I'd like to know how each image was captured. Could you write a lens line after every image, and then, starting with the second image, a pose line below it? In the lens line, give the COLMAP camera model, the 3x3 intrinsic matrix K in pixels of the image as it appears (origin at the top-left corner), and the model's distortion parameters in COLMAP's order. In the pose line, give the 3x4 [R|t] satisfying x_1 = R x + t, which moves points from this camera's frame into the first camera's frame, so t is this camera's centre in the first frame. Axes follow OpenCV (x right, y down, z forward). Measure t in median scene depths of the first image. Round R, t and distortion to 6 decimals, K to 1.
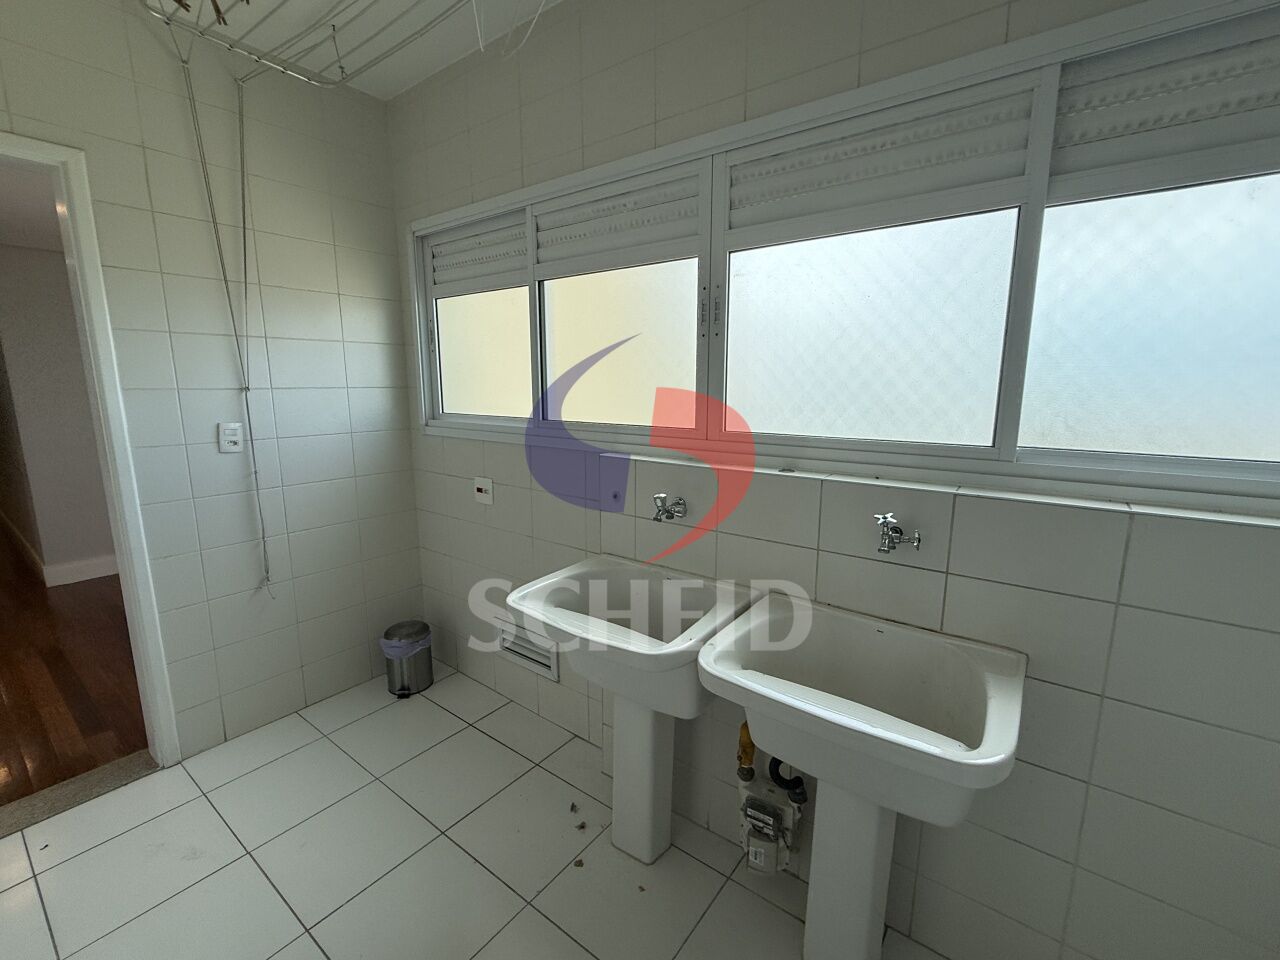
lens RADIAL K [[552.8, 0, 648.3], [0, 552.8, 479.0], [0, 0, 1]] dist [0.001017, -0.001101]
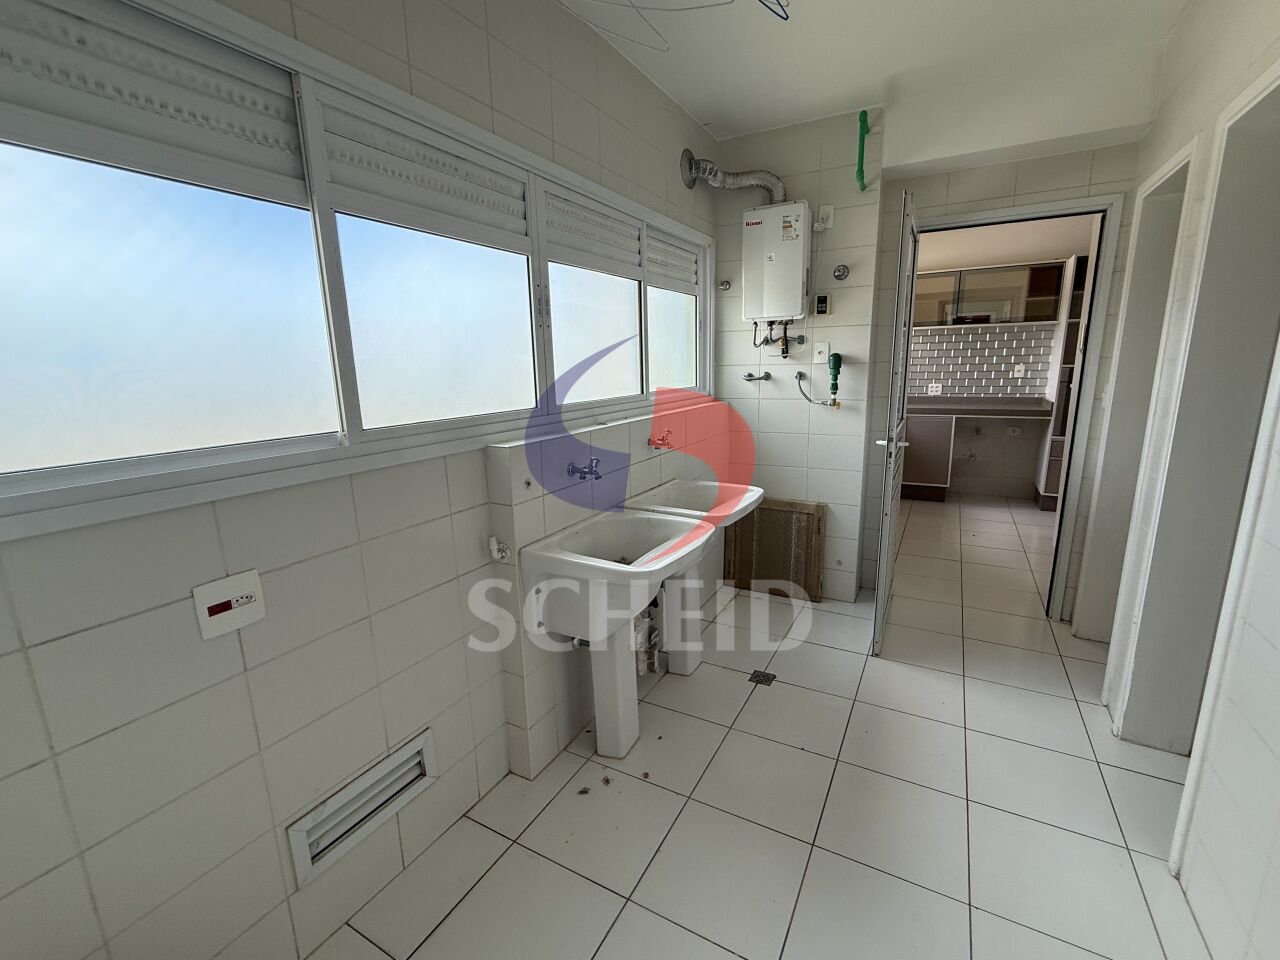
lens RADIAL K [[552.8, 0, 650.8], [0, 552.8, 477.1], [0, 0, 1]] dist [0.001017, -0.001101]
pose [[-0.140293, -0.203374, 0.968998, -1.045206], [0.192376, 0.954427, 0.228168, -0.163113], [-0.971241, 0.218422, -0.094775, 0.881977]]
